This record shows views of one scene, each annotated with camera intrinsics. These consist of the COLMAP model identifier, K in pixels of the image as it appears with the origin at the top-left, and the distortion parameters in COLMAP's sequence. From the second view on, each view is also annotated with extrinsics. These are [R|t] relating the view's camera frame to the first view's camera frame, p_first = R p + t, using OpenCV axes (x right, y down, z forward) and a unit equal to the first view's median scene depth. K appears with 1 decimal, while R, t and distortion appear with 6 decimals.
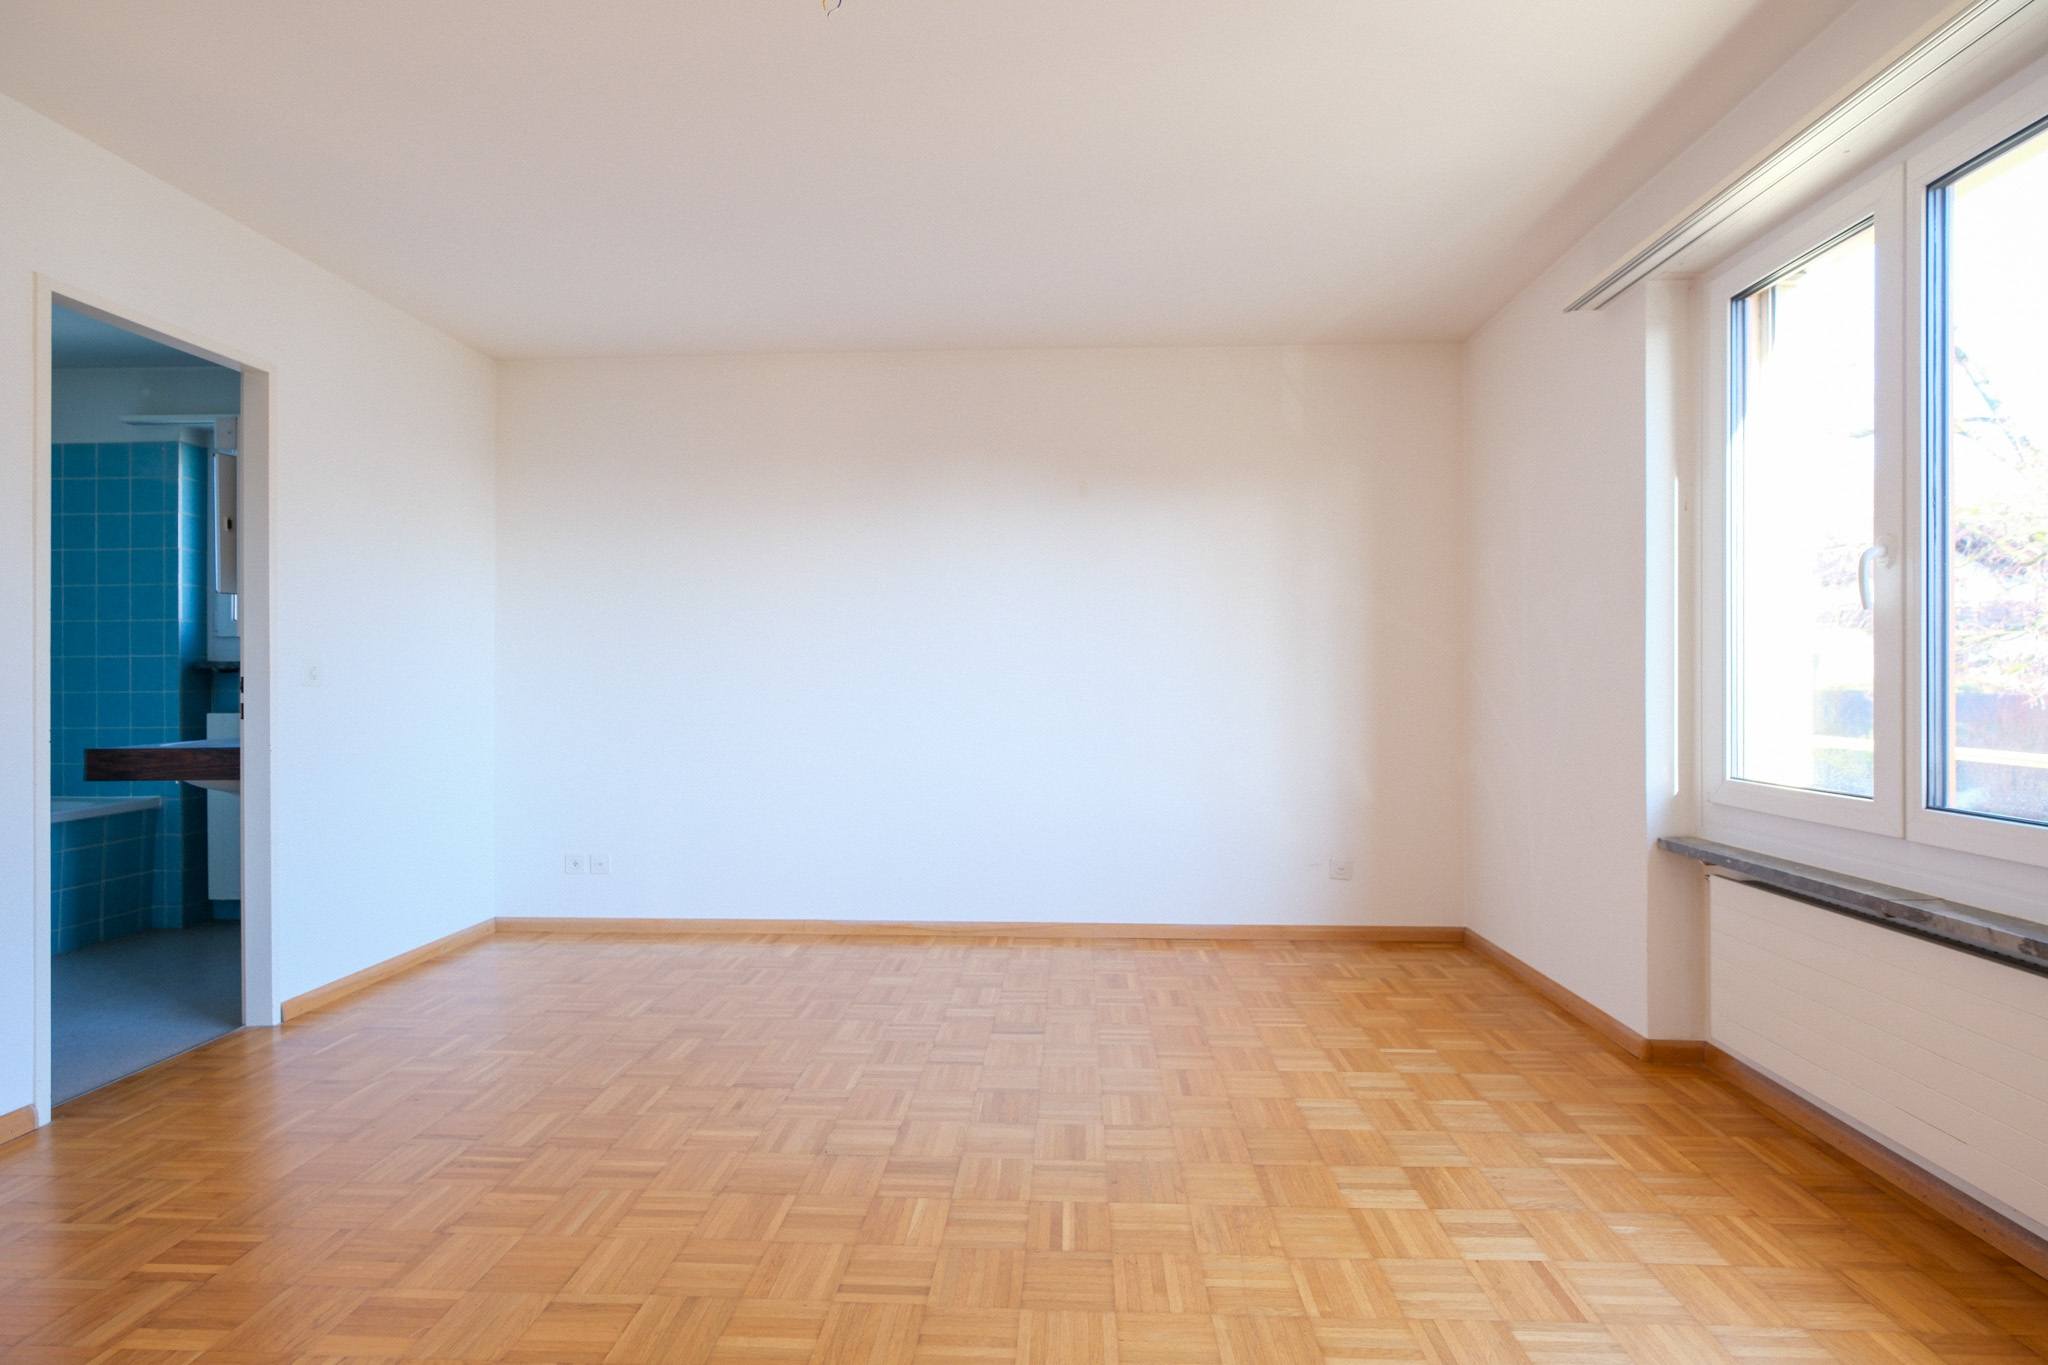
lens RADIAL K [[938.3, 0, 1024.9], [0, 938.3, 687.2], [0, 0, 1]] dist [-0.011298, 0.000376]
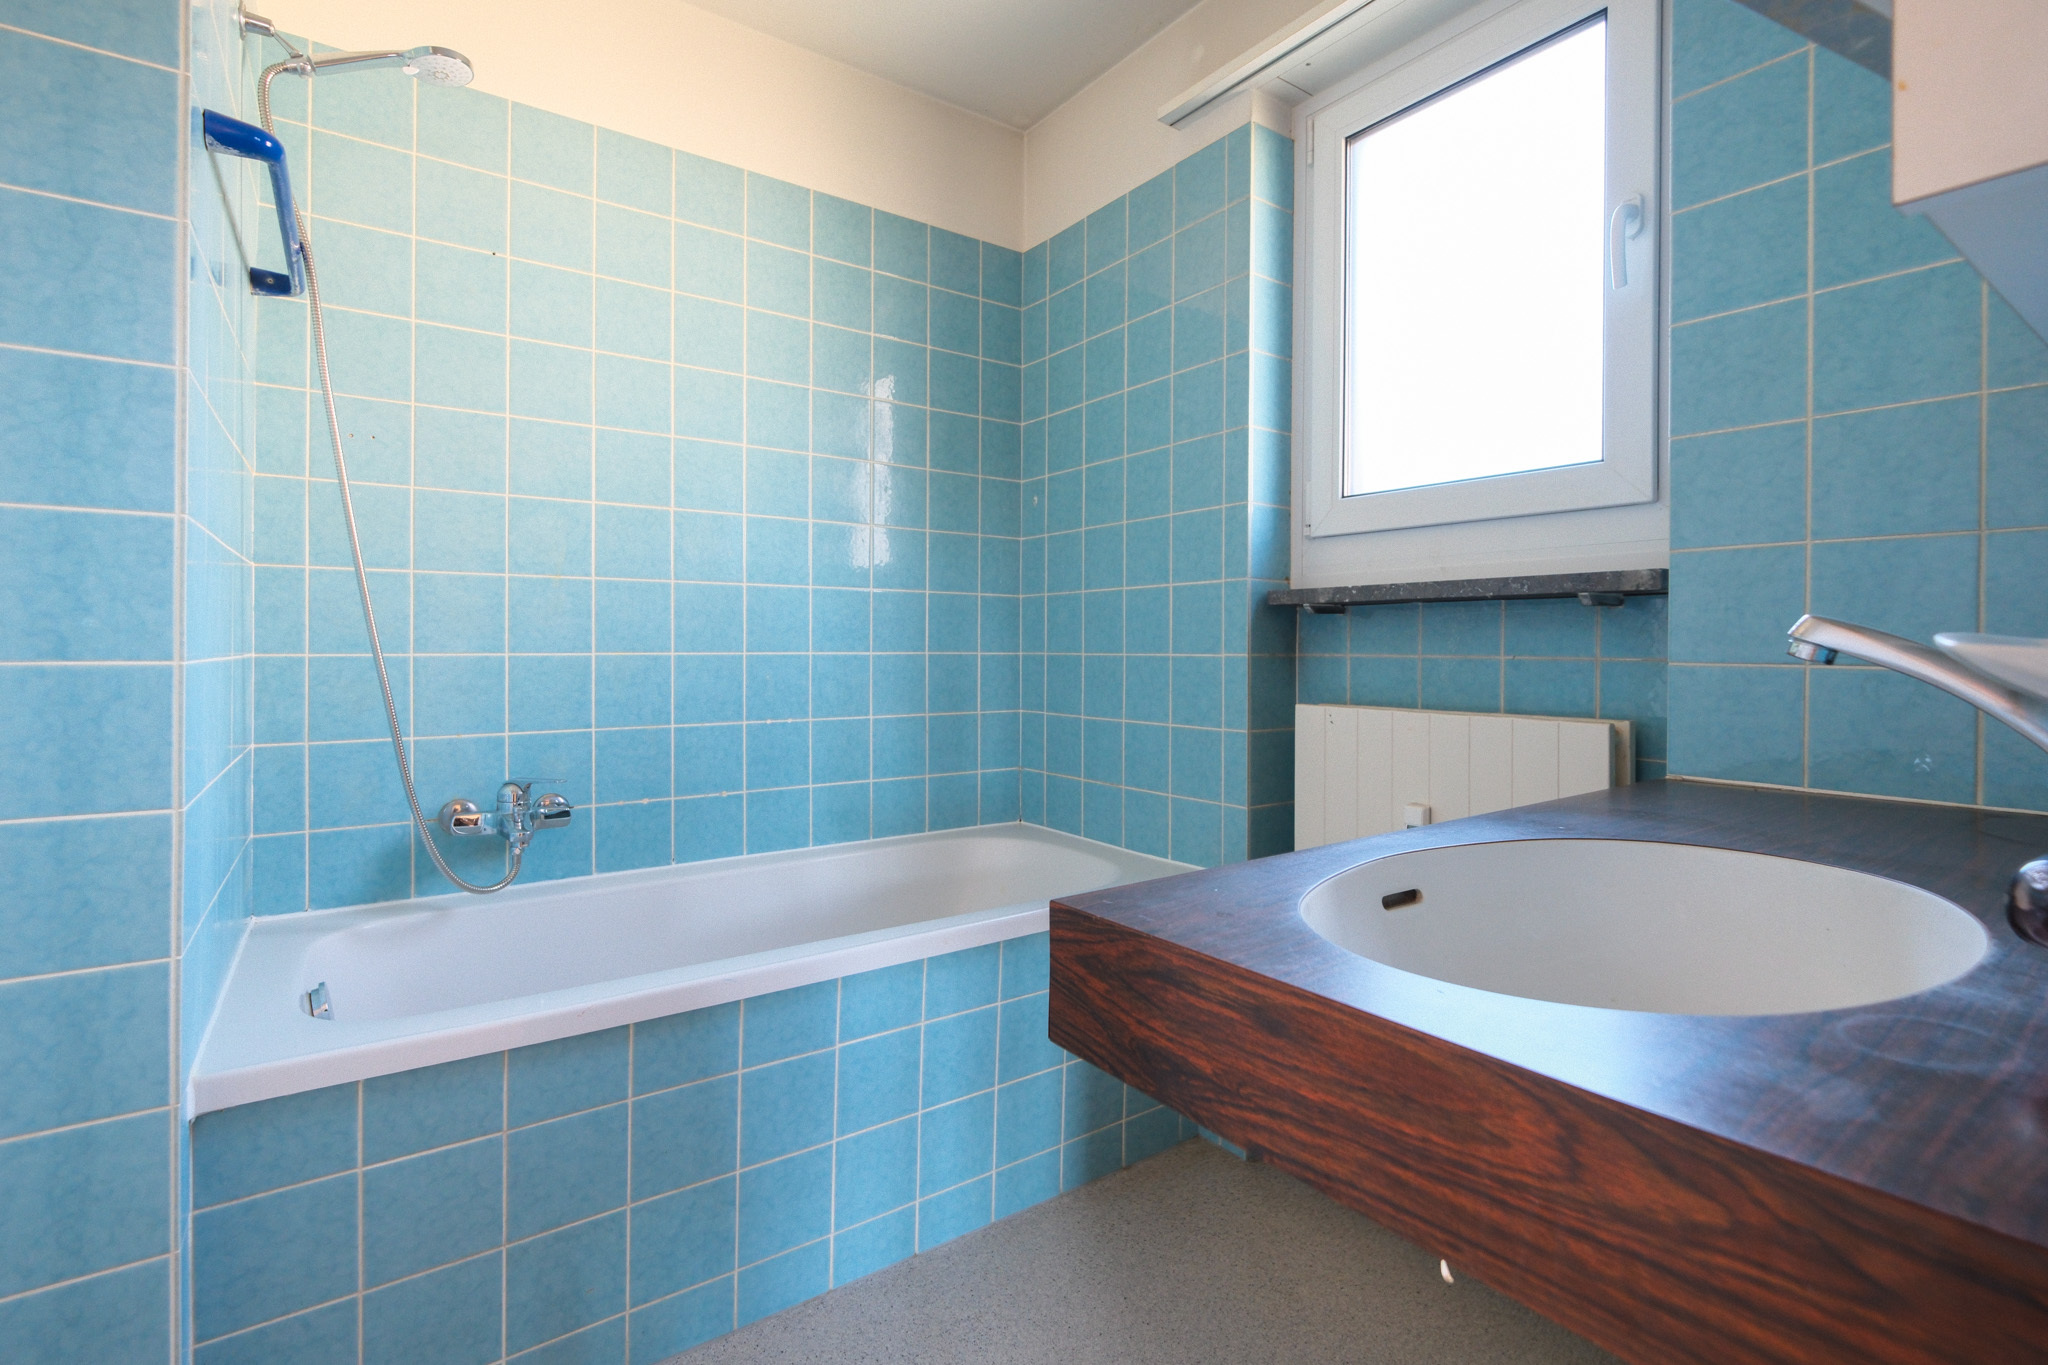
lens RADIAL K [[938.3, 0, 1024.0], [0, 938.3, 667.8], [0, 0, 1]] dist [-0.011298, 0.000376]
pose [[0.614068, 0.013066, -0.789145, -0.602641], [-0.007123, 0.999914, 0.011013, 0.006812], [0.789221, -0.001141, 0.614108, 0.616786]]
